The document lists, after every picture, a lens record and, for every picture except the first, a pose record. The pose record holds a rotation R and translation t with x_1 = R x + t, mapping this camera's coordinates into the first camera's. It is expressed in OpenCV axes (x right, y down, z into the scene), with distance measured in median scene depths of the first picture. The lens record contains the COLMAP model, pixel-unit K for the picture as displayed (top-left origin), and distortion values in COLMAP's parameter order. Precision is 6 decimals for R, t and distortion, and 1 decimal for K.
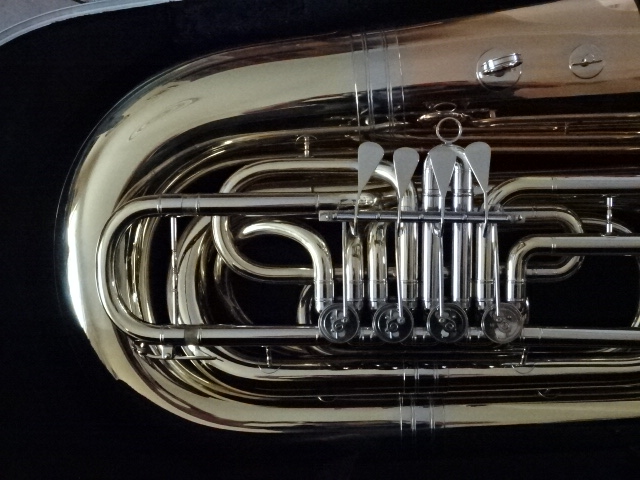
lens RADIAL K [[936.7, 0, 320.0], [0, 936.7, 240.0], [0, 0, 1]] dist [-0.019334, -0.013315]
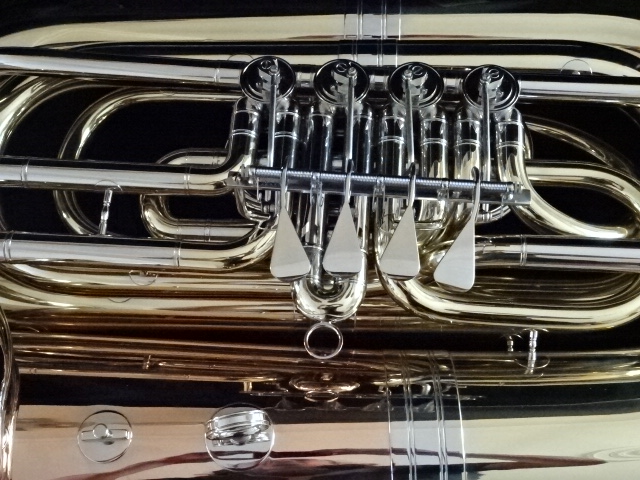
lens RADIAL K [[936.7, 0, 320.0], [0, 936.7, 240.0], [0, 0, 1]] dist [-0.019334, -0.013315]
pose [[-0.983792, -0.043148, 0.174047, 0.010200], [0.048807, -0.998405, 0.028366, -0.041069], [0.172545, 0.036401, 0.984329, 0.308203]]
